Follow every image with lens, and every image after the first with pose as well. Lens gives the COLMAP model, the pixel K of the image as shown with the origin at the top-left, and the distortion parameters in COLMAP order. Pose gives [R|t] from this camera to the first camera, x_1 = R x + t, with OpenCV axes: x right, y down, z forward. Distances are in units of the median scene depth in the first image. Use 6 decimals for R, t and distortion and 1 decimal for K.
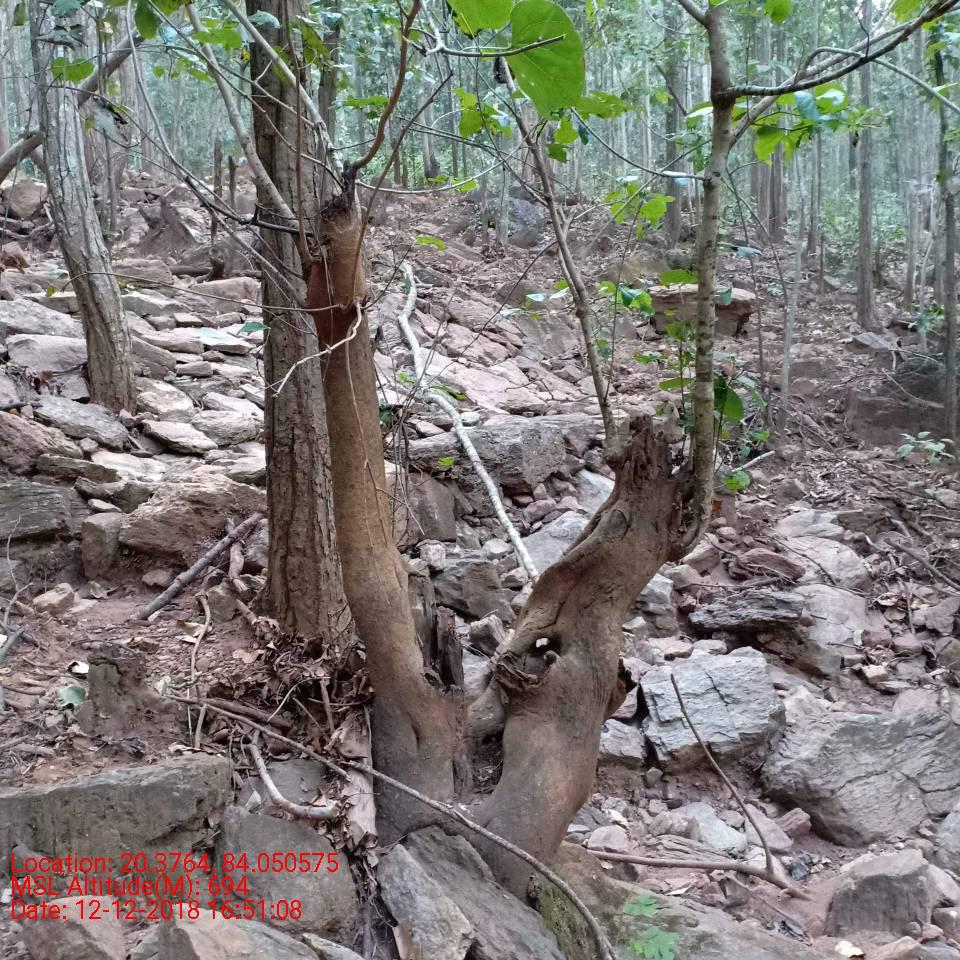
lens RADIAL K [[993.1, 0, 481.2], [0, 993.1, 481.1], [0, 0, 1]] dist [0.176470, -0.383479]
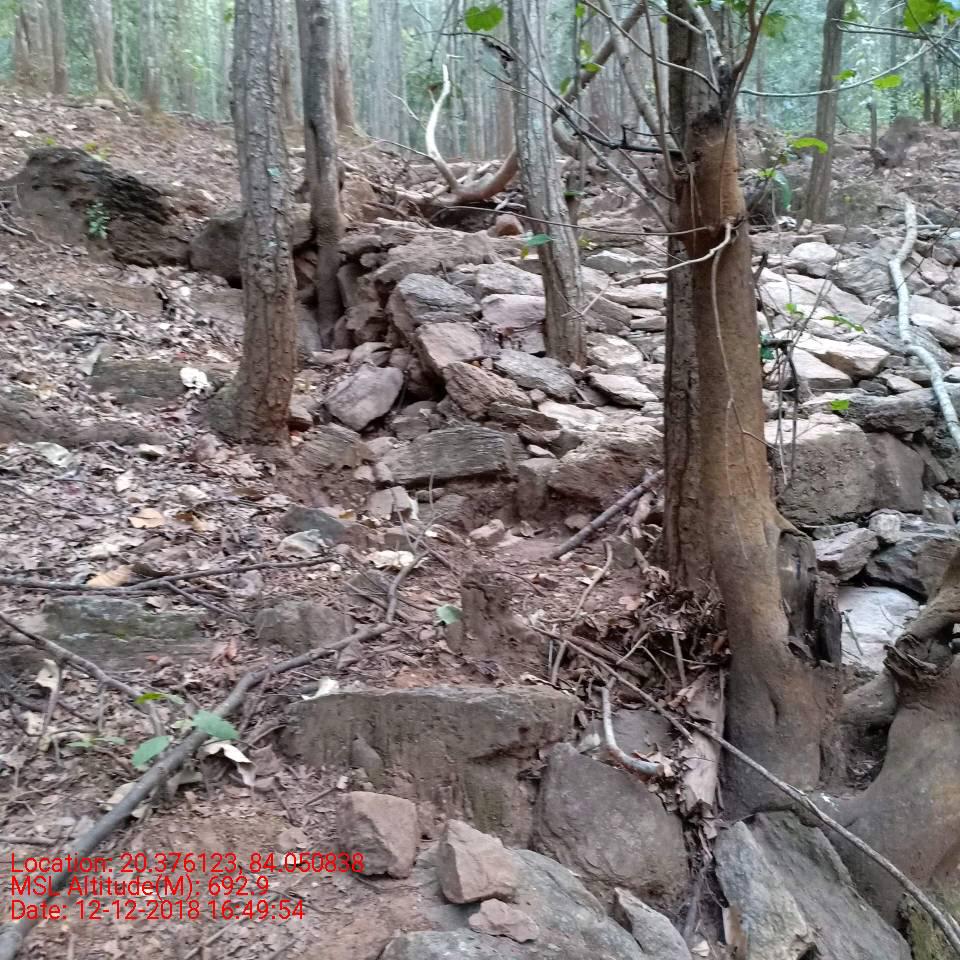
lens RADIAL K [[993.1, 0, 481.2], [0, 993.1, 481.1], [0, 0, 1]] dist [0.176470, -0.383479]
pose [[0.876983, 0.057125, -0.477114, 0.085650], [-0.041931, 0.998219, 0.042445, 0.016302], [0.478689, -0.017218, 0.877816, 0.061520]]
